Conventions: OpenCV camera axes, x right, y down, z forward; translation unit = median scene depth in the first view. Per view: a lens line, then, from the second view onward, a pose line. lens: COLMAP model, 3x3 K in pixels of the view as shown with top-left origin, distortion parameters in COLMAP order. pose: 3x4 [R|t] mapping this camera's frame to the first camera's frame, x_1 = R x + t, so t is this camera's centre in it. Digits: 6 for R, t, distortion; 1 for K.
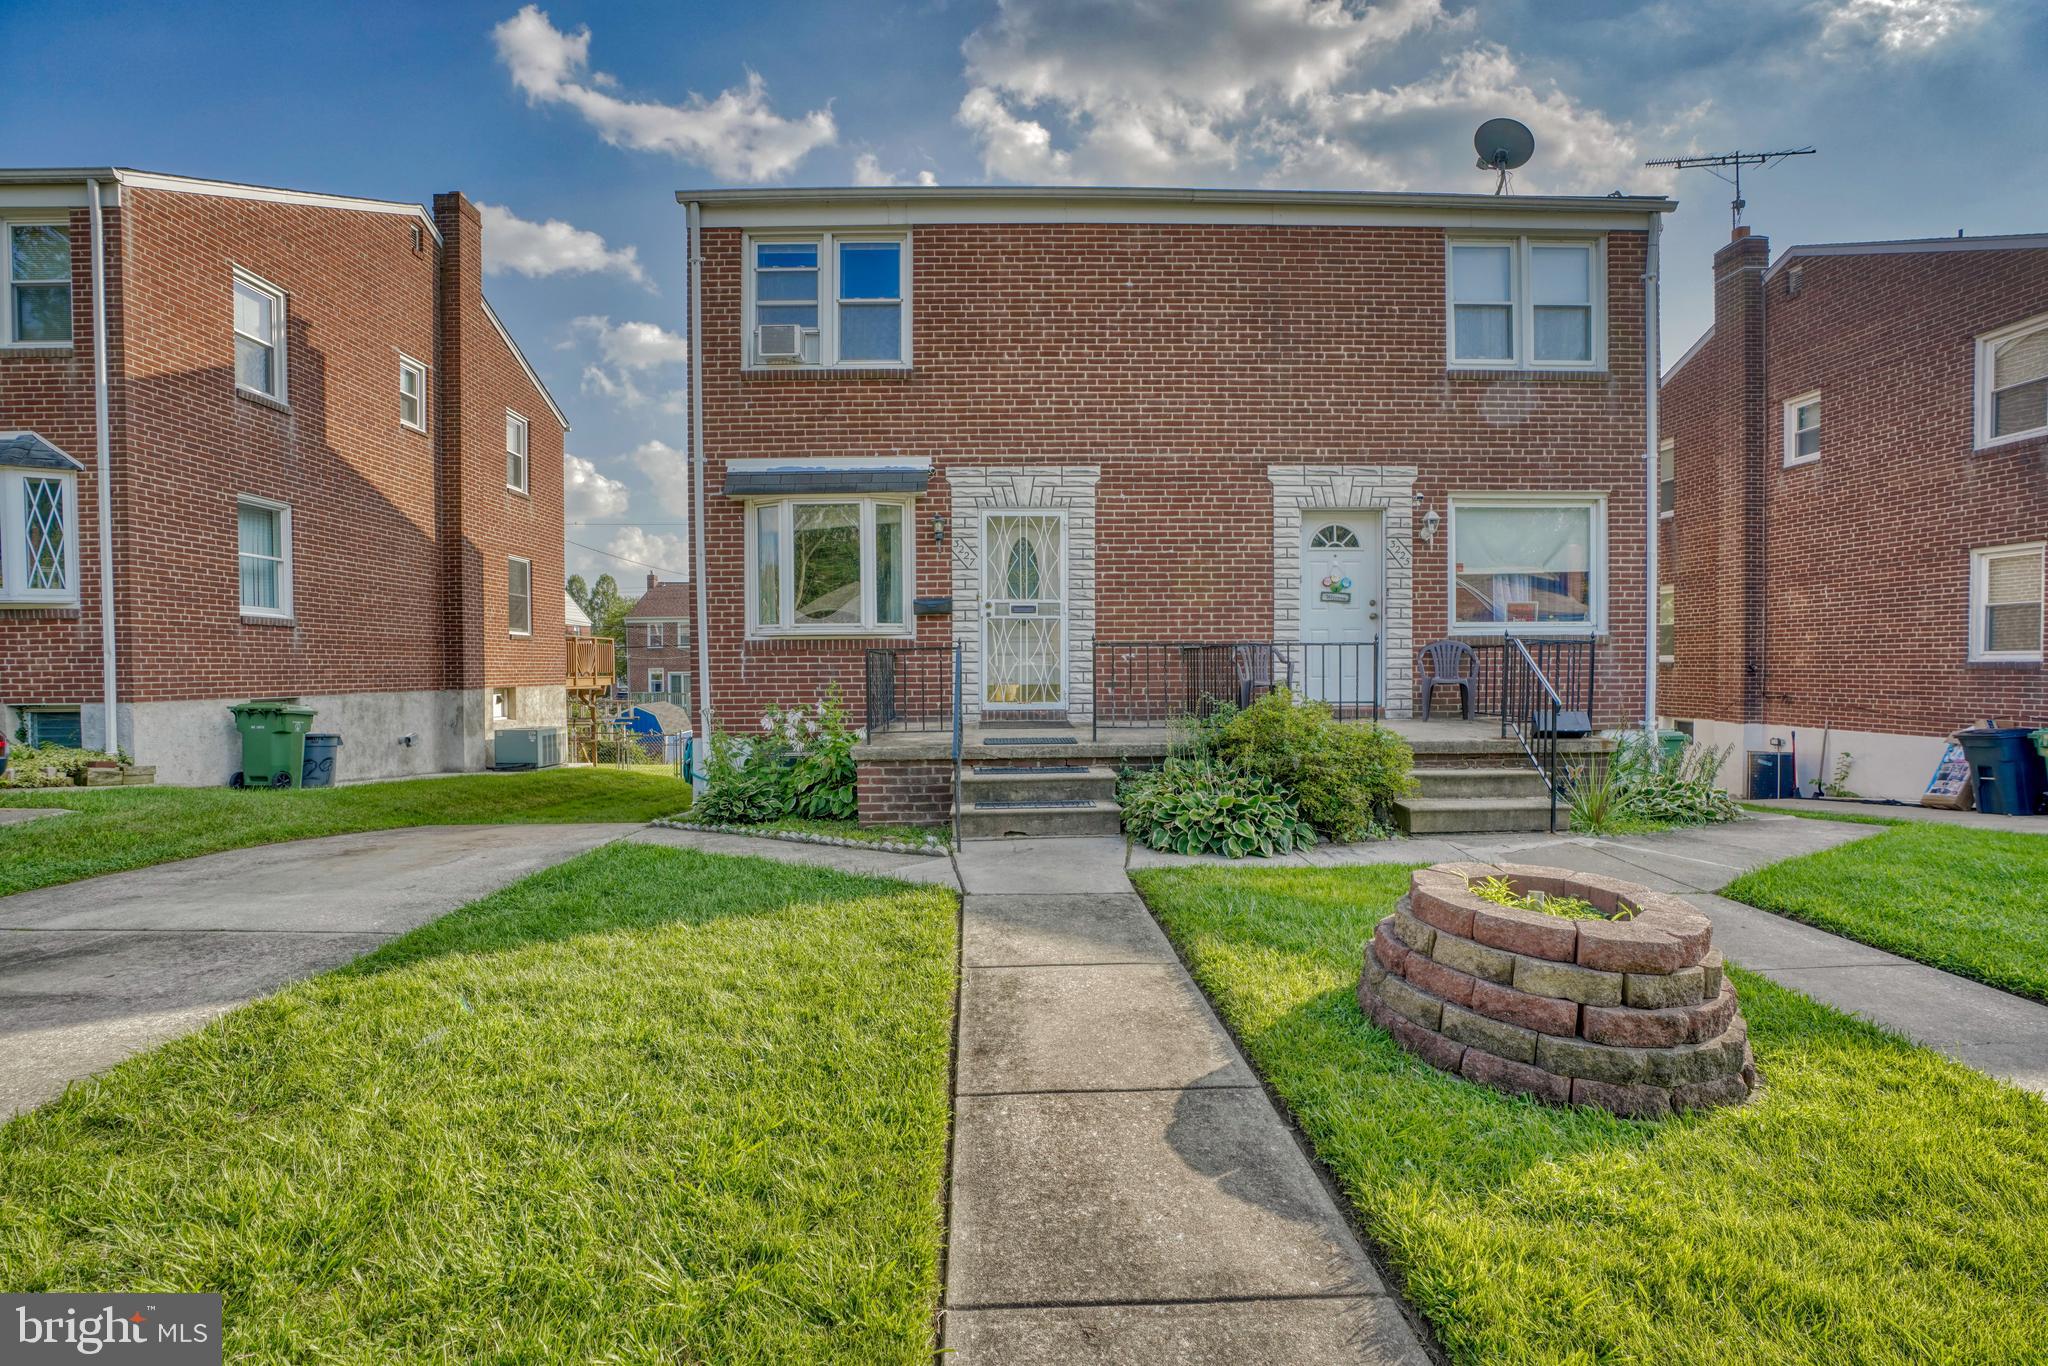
lens RADIAL K [[941.5, 0, 1014.7], [0, 941.5, 690.9], [0, 0, 1]] dist [-0.064920, 0.025391]
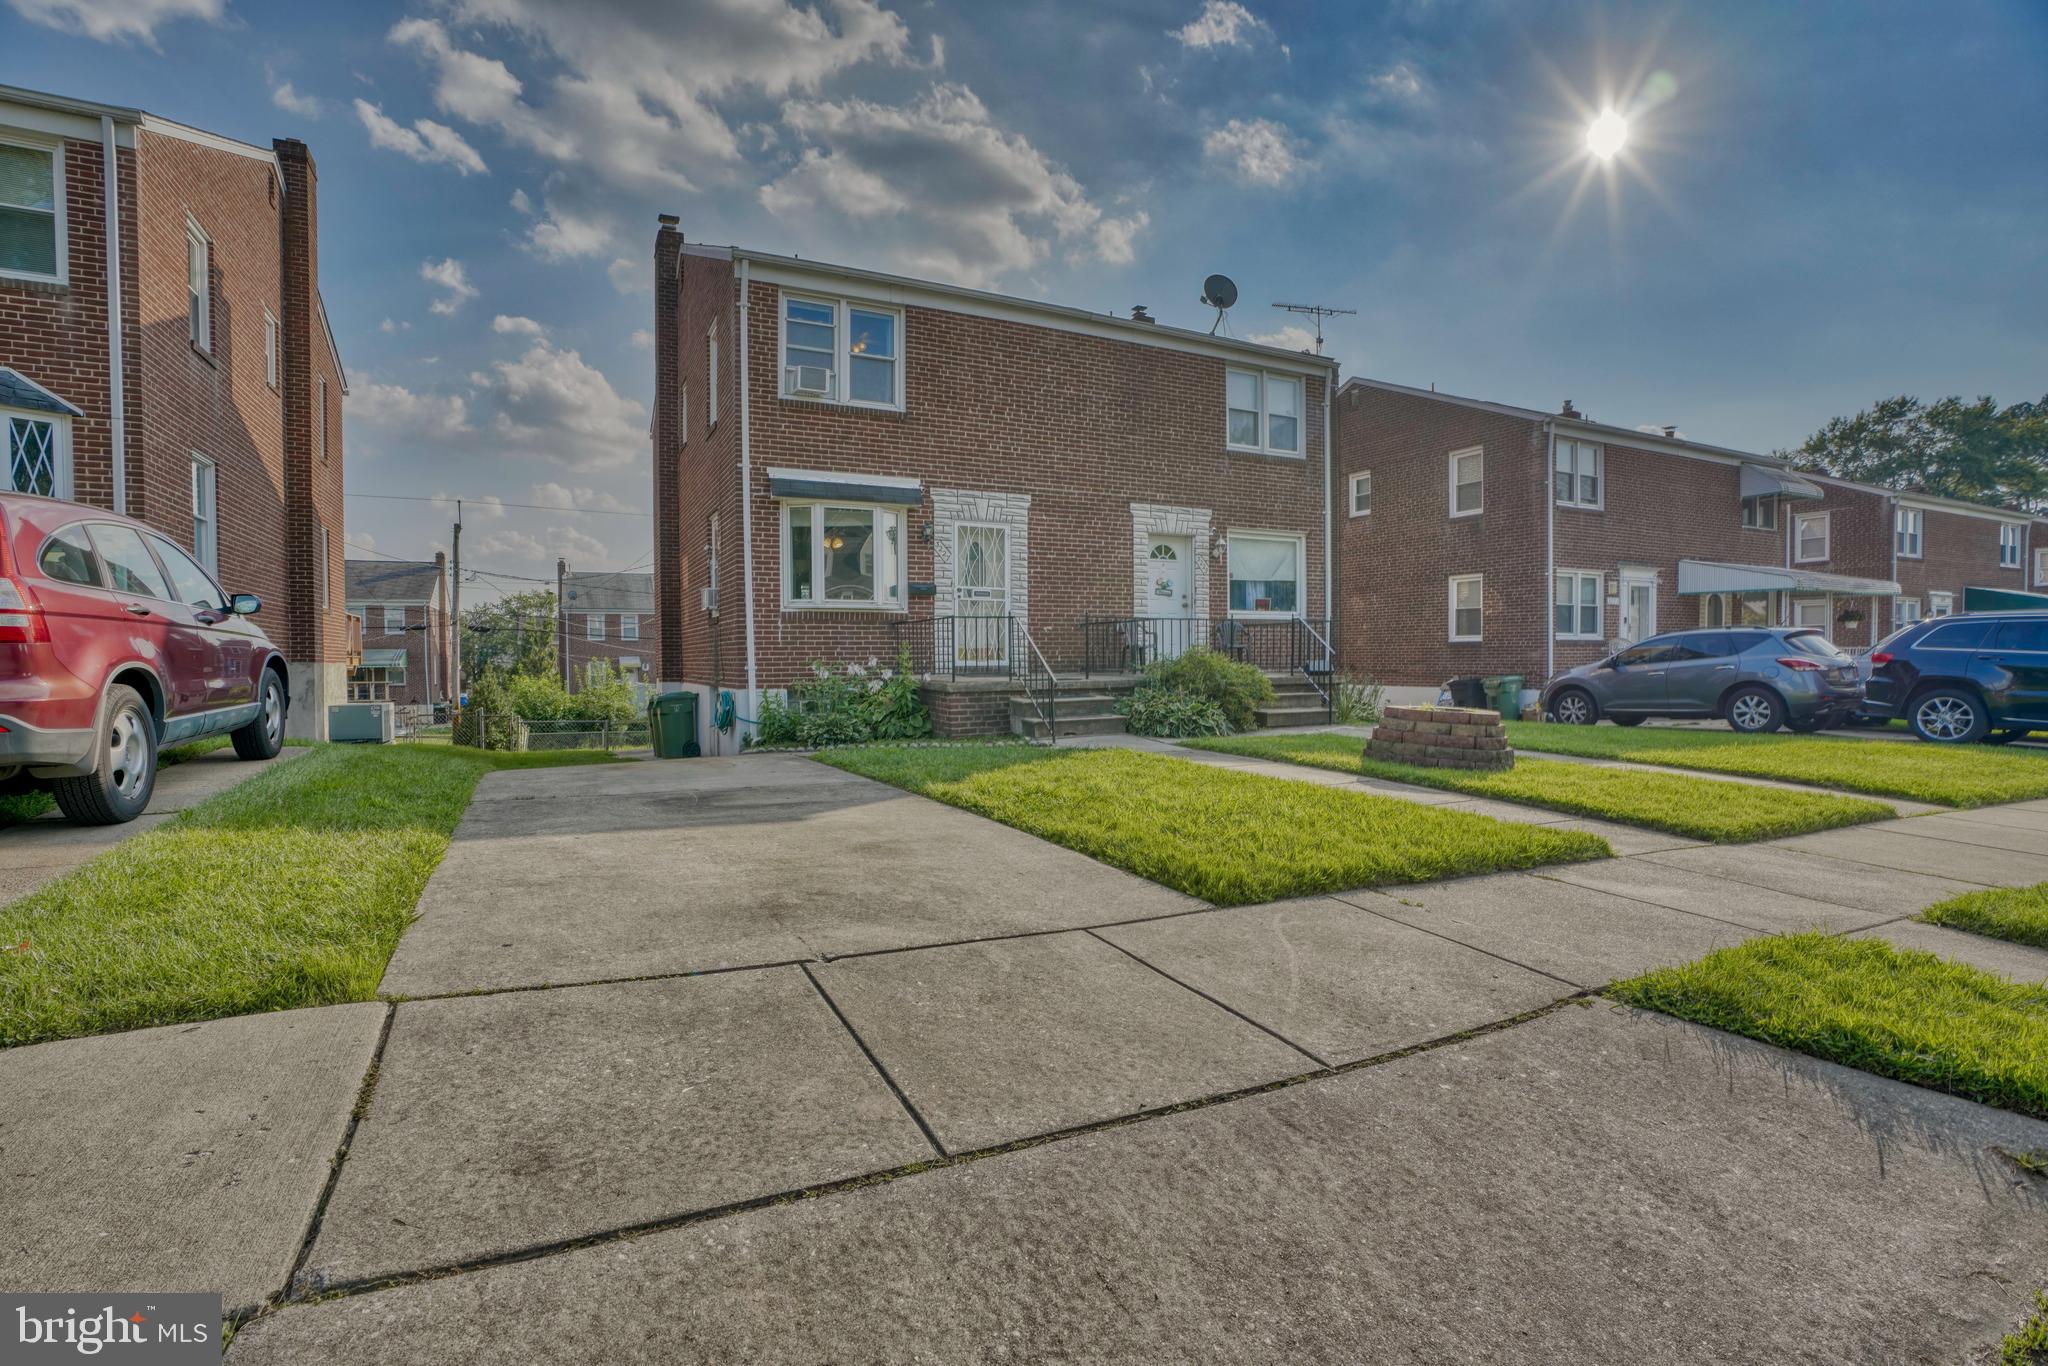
lens RADIAL K [[933.3, 0, 1024.0], [0, 933.3, 683.0], [0, 0, 1]] dist [-0.061760, 0.024103]
pose [[0.899157, -0.010612, 0.437498, -0.541838], [0.012186, 0.999925, -0.000790, 0.047655], [-0.437457, 0.006041, 0.899219, -0.270836]]
